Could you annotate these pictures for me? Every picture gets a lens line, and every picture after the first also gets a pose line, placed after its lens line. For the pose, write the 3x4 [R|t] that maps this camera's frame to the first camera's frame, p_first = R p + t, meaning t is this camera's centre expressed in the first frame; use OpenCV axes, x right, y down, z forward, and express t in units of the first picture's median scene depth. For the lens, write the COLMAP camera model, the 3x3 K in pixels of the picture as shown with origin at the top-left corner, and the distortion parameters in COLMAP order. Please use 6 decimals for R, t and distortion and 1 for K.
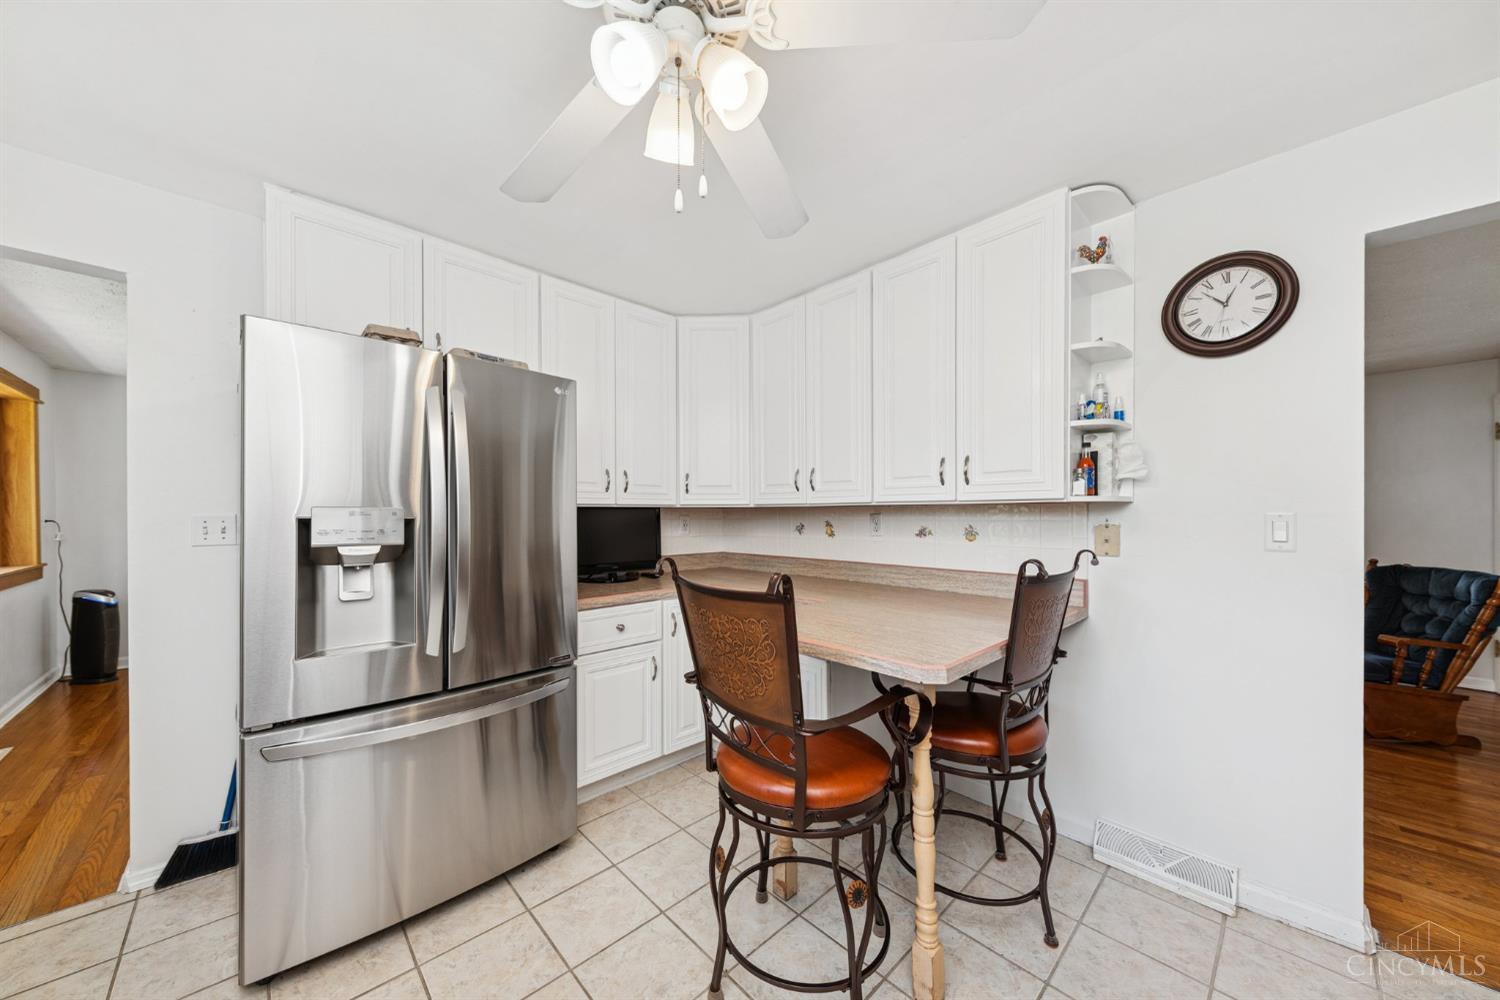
lens RADIAL K [[521.8, 0, 752.4], [0, 521.8, 521.0], [0, 0, 1]] dist [0.001995, 0.000032]
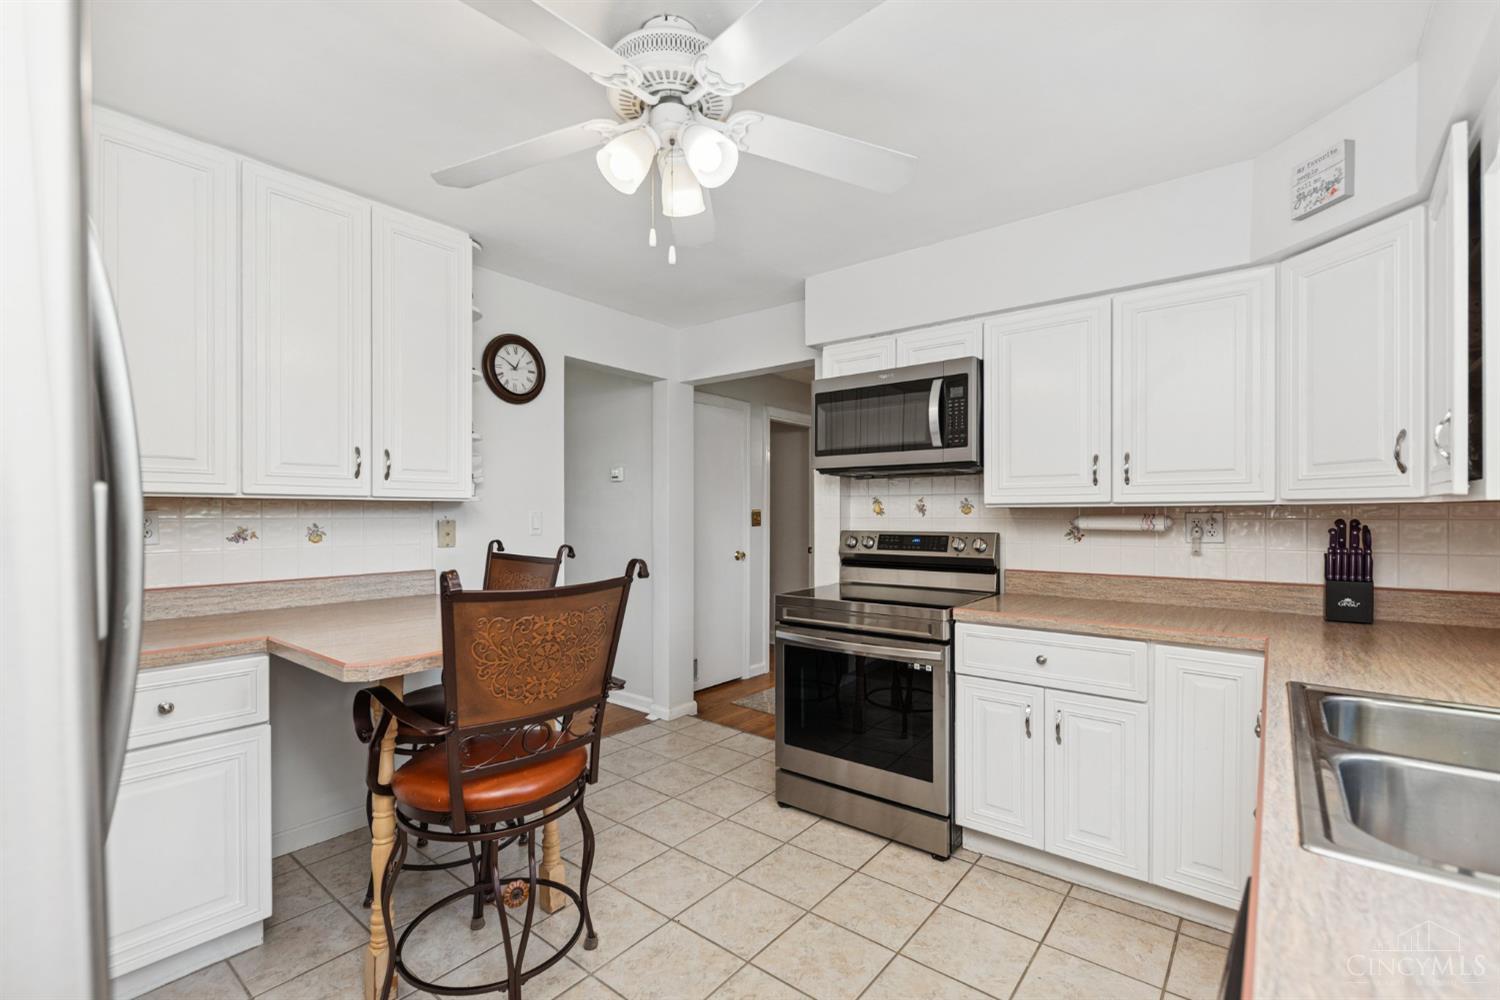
lens RADIAL K [[651.1, 0, 749.4], [0, 651.1, 509.2], [0, 0, 1]] dist [0.000212, 0.000007]
pose [[-0.134749, 0.004918, 0.990868, -0.944153], [0.008121, 0.999960, -0.003859, -0.007920], [-0.990846, 0.007526, -0.134783, 0.573319]]
